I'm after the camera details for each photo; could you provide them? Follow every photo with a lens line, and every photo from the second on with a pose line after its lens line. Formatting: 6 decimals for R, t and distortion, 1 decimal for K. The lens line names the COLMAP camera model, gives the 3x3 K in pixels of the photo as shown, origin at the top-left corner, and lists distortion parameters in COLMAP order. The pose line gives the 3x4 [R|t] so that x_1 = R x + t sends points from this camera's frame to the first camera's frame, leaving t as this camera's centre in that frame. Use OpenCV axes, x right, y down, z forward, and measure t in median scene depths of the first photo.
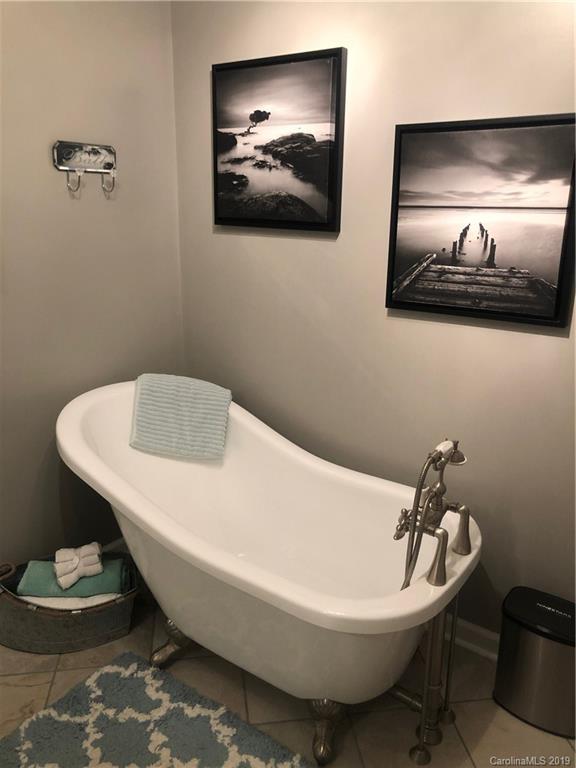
lens RADIAL K [[629.4, 0, 288.5], [0, 629.4, 383.8], [0, 0, 1]] dist [0.027648, -0.016574]
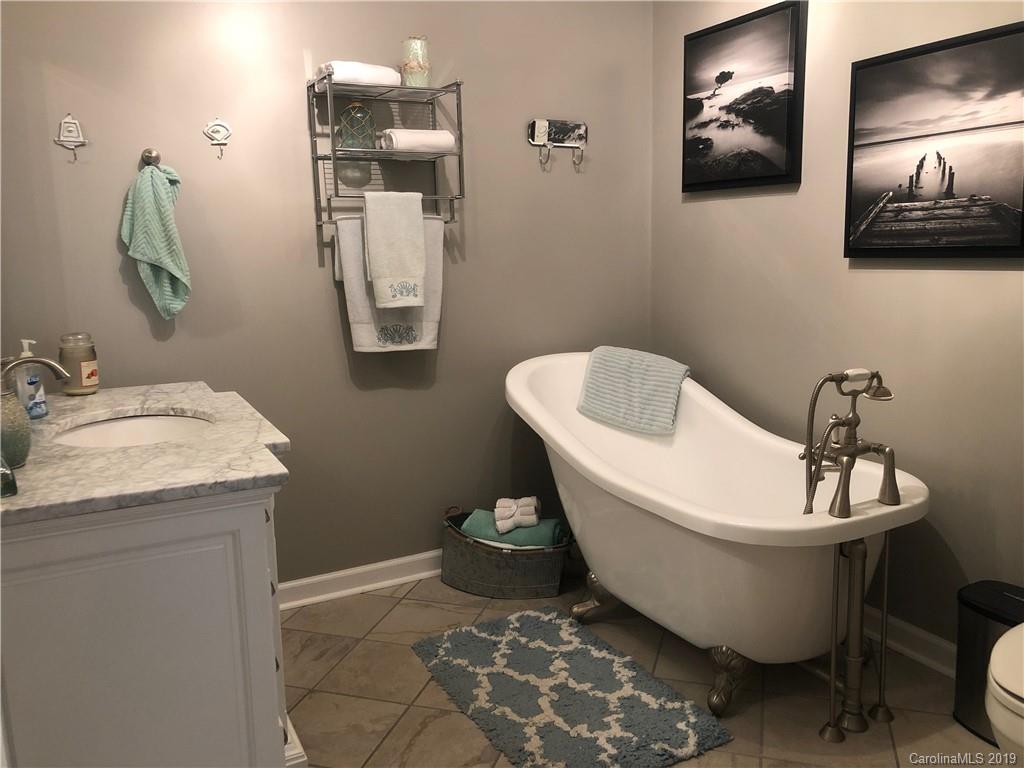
lens RADIAL K [[839.1, 0, 512.8], [0, 839.1, 382.9], [0, 0, 1]] dist [0.027648, -0.016574]
pose [[0.902051, 0.040174, -0.429756, 0.254374], [-0.094166, 0.989992, -0.105109, 0.230877], [0.421232, 0.135282, 0.896807, -0.268883]]
